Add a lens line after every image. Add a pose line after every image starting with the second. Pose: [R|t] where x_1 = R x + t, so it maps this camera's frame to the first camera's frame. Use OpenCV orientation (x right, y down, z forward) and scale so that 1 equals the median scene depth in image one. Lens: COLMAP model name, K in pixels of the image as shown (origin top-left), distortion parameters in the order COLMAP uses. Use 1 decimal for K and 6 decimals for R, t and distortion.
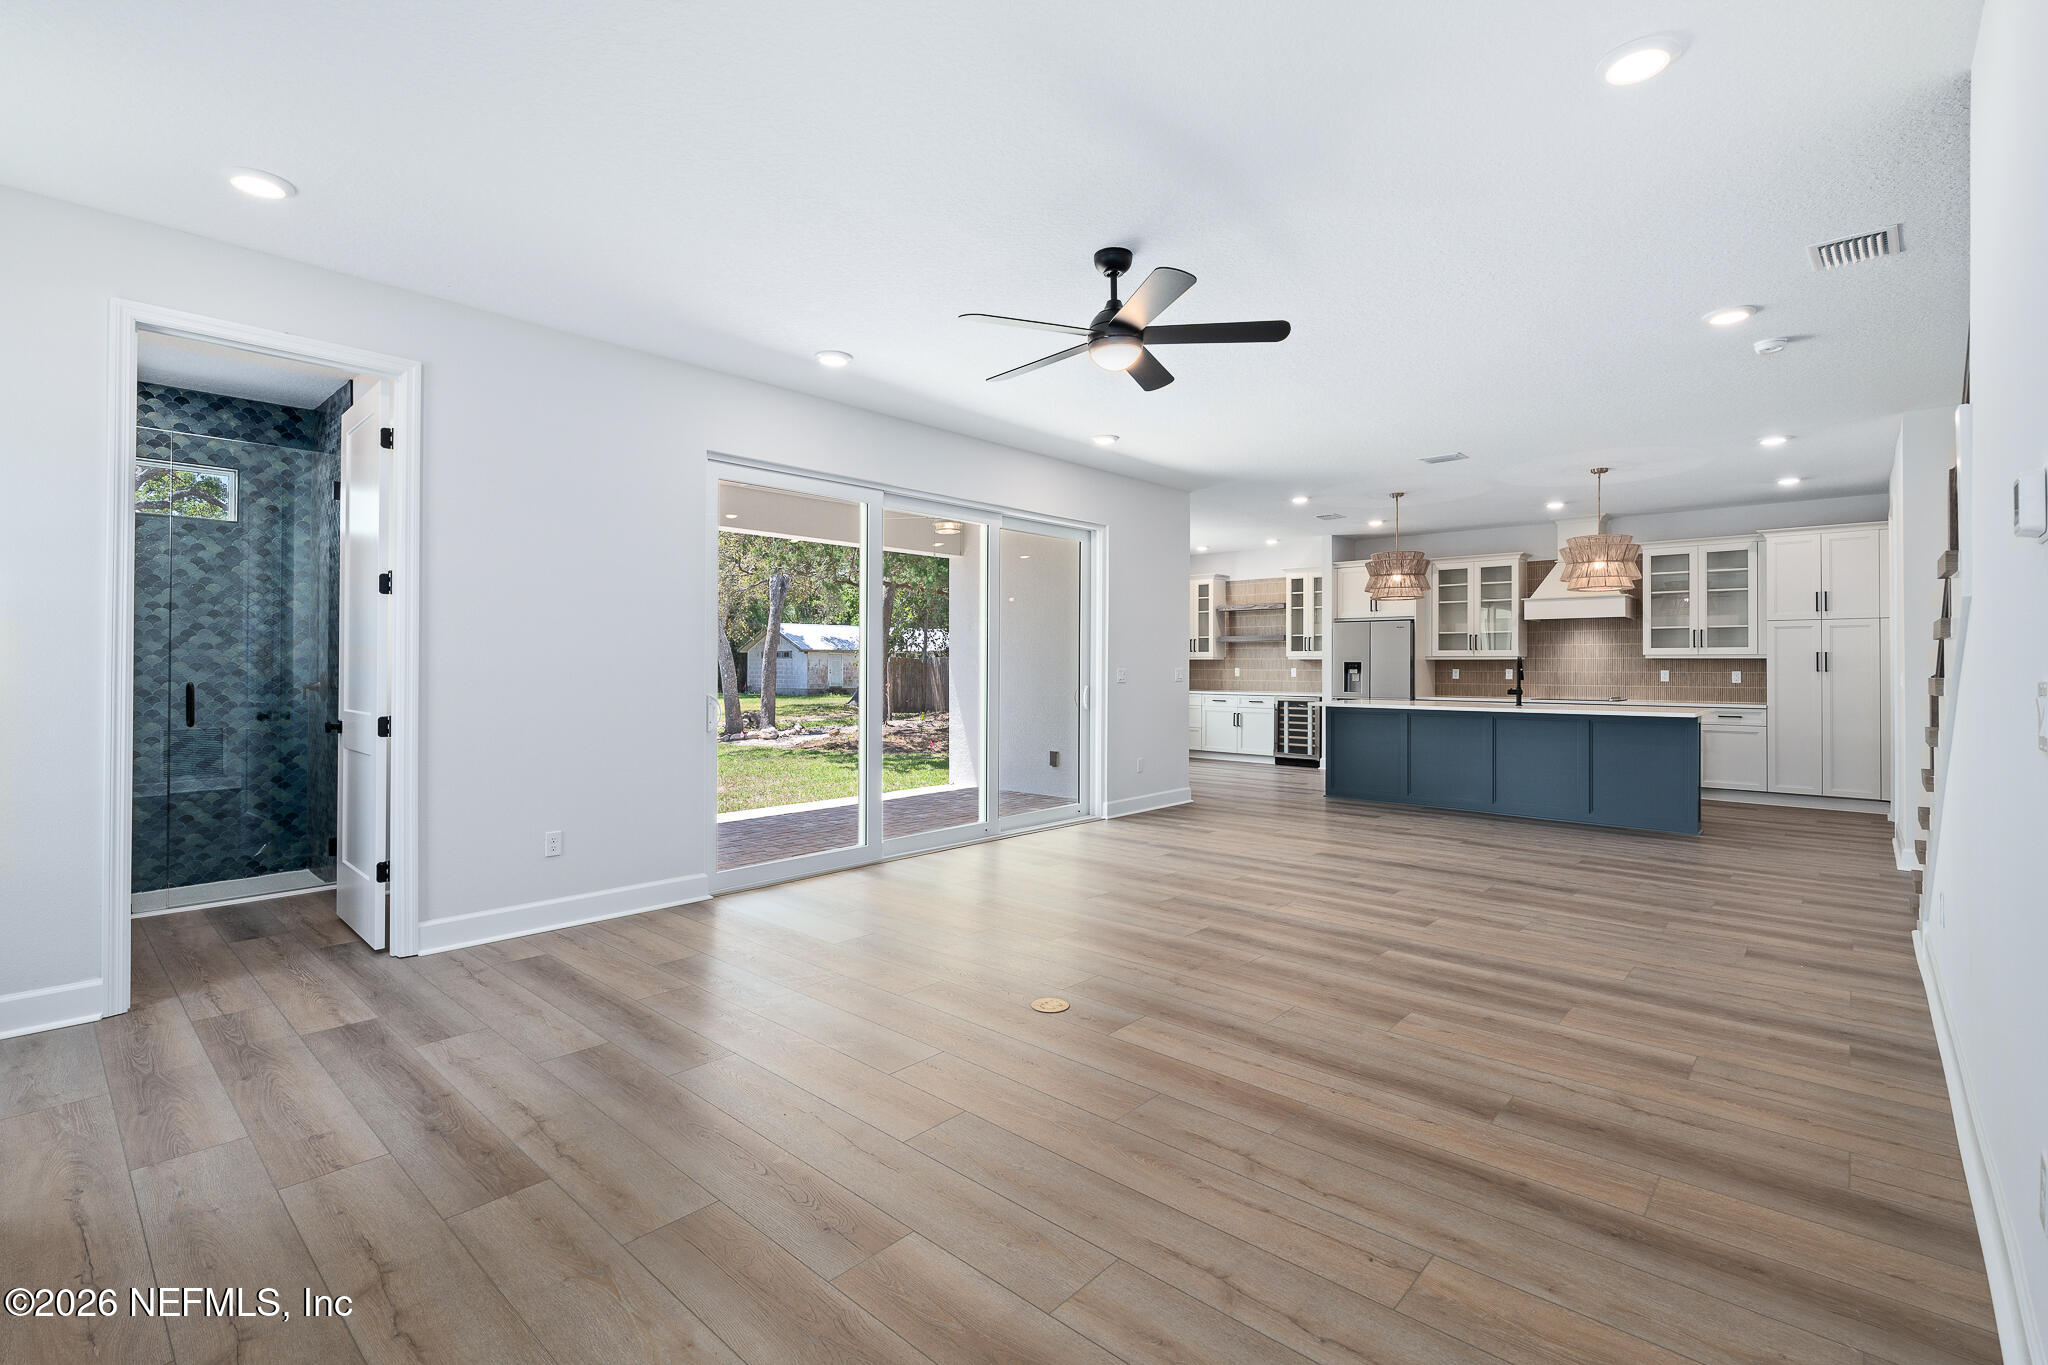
lens RADIAL K [[923.1, 0, 1028.9], [0, 923.1, 658.2], [0, 0, 1]] dist [-0.004767, 0.000109]
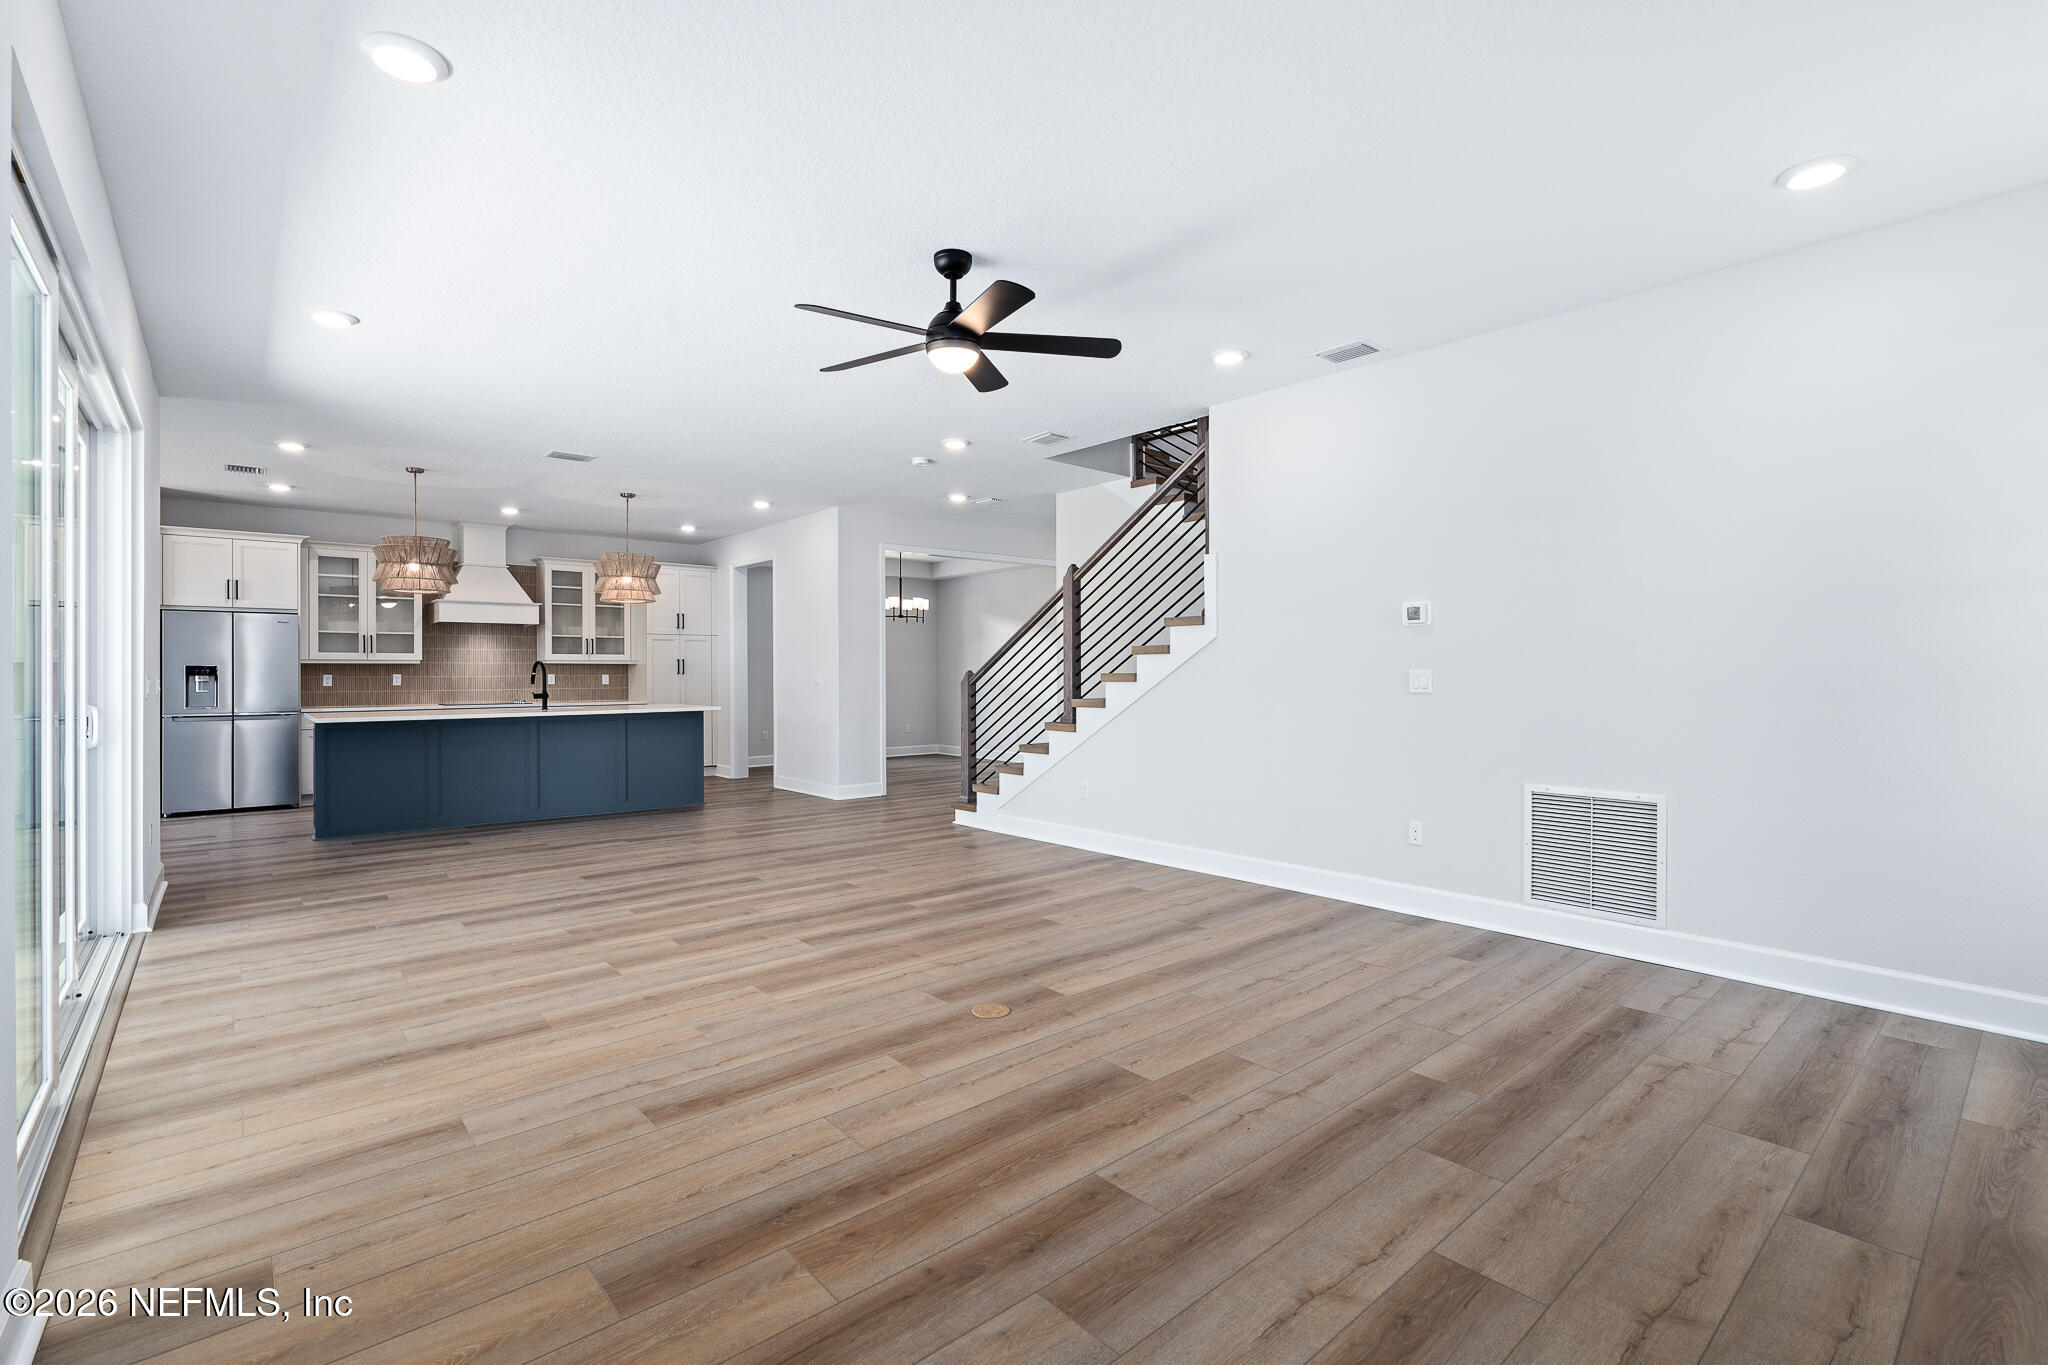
lens RADIAL K [[919.3, 0, 1023.7], [0, 919.3, 677.1], [0, 0, 1]] dist [-0.008320, 0.004058]
pose [[0.121768, -0.008174, 0.992525, -0.373440], [-0.005010, 0.999948, 0.008850, 0.004514], [-0.992546, -0.006050, 0.121720, 0.336269]]
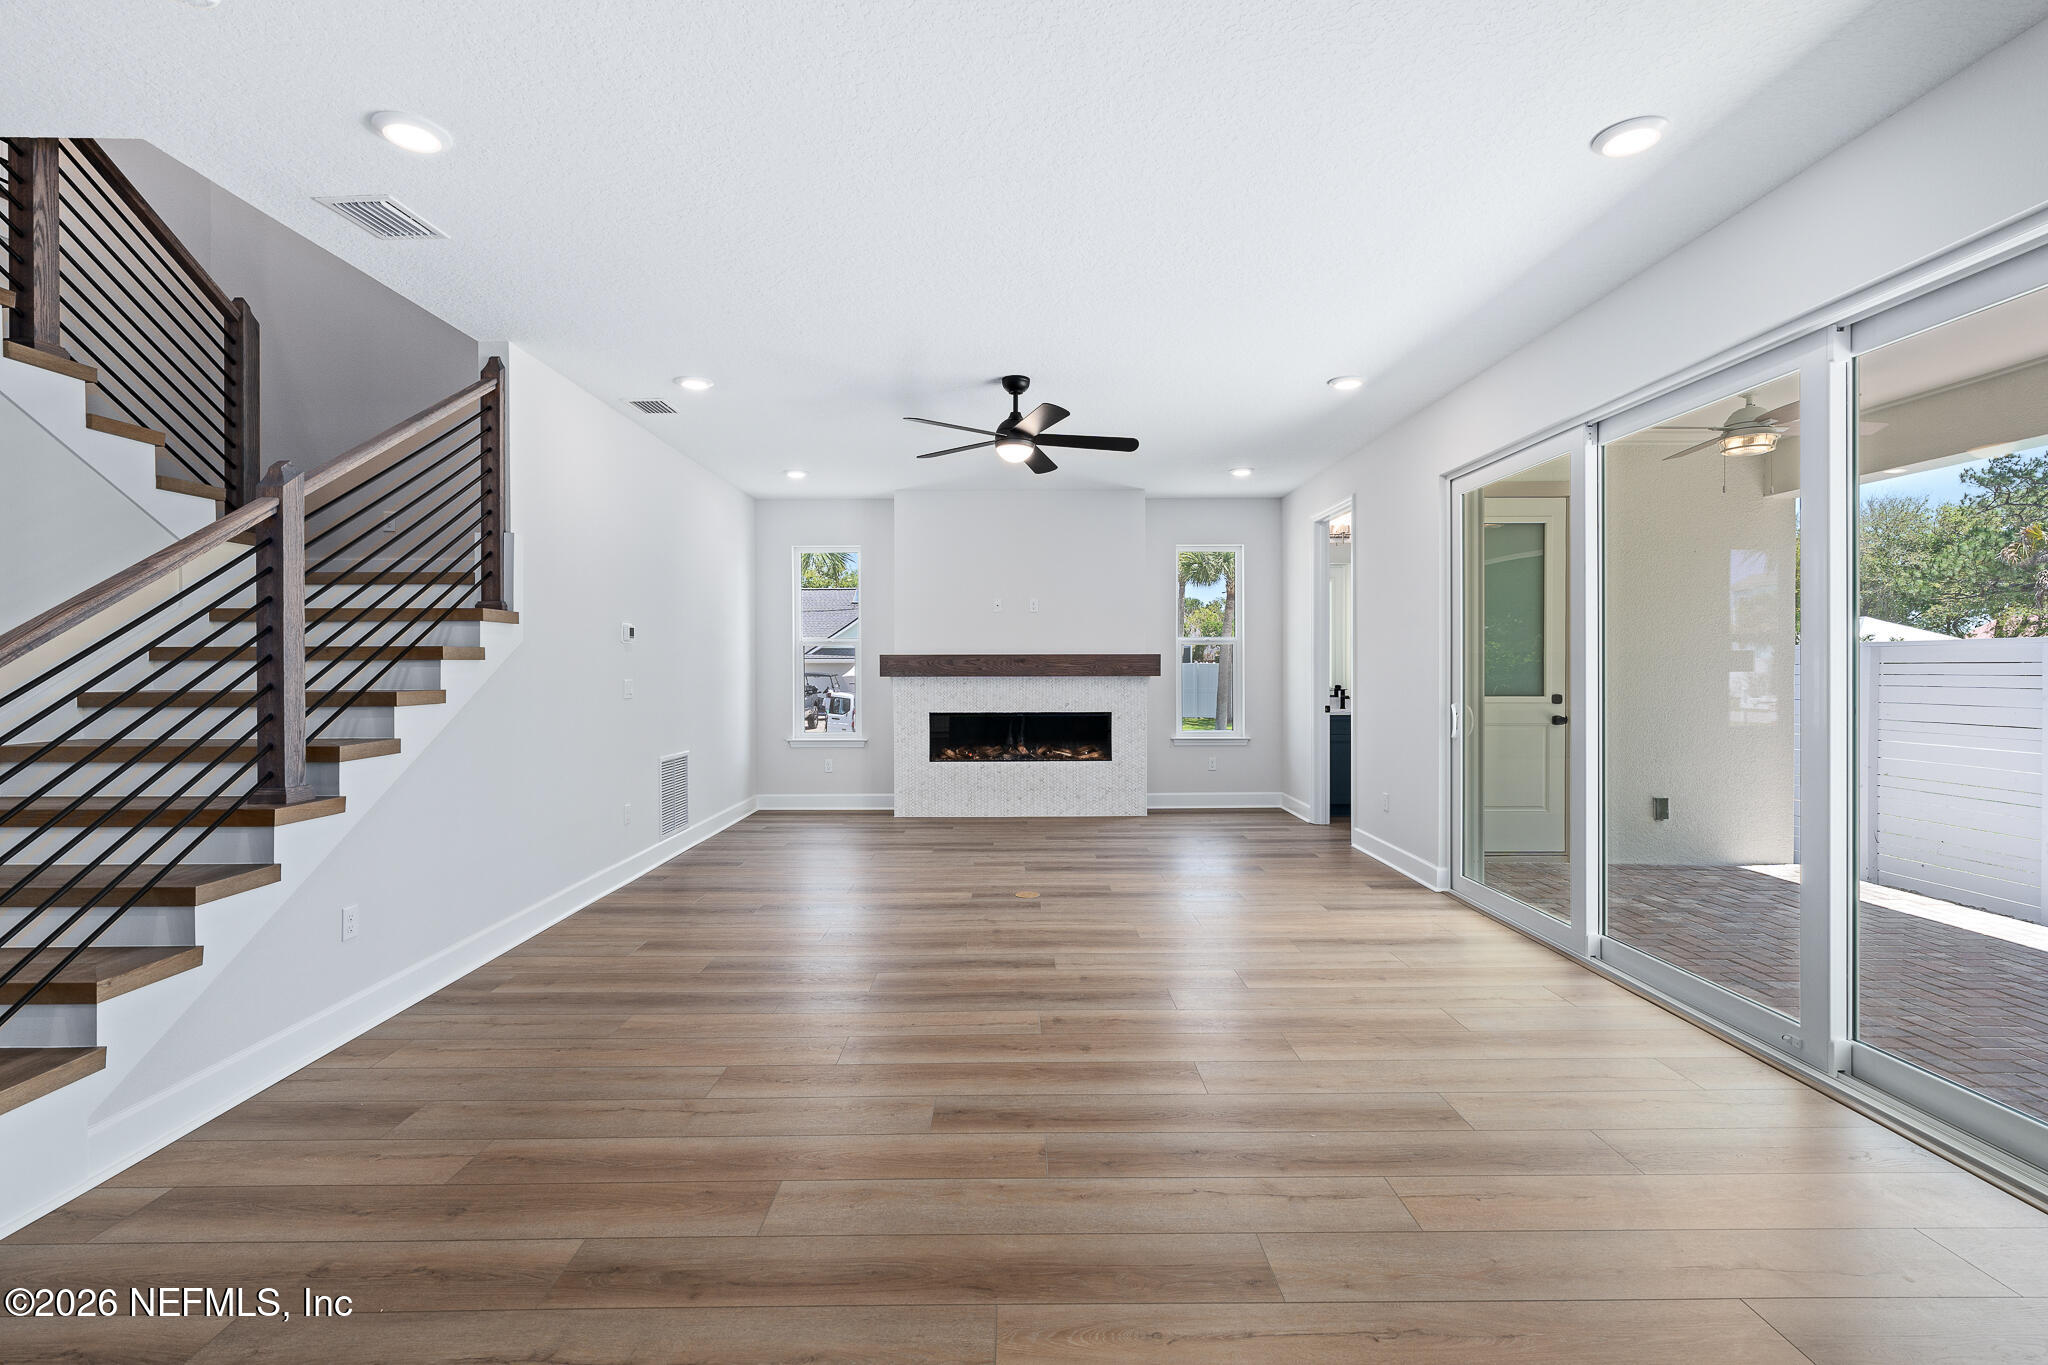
lens RADIAL K [[919.3, 0, 1023.7], [0, 919.3, 677.1], [0, 0, 1]] dist [-0.008320, 0.004058]
pose [[-0.735947, 0.007995, -0.676992, 0.425339], [0.006223, 0.999968, 0.005045, 0.000687], [0.677010, -0.000500, -0.735973, 0.846162]]
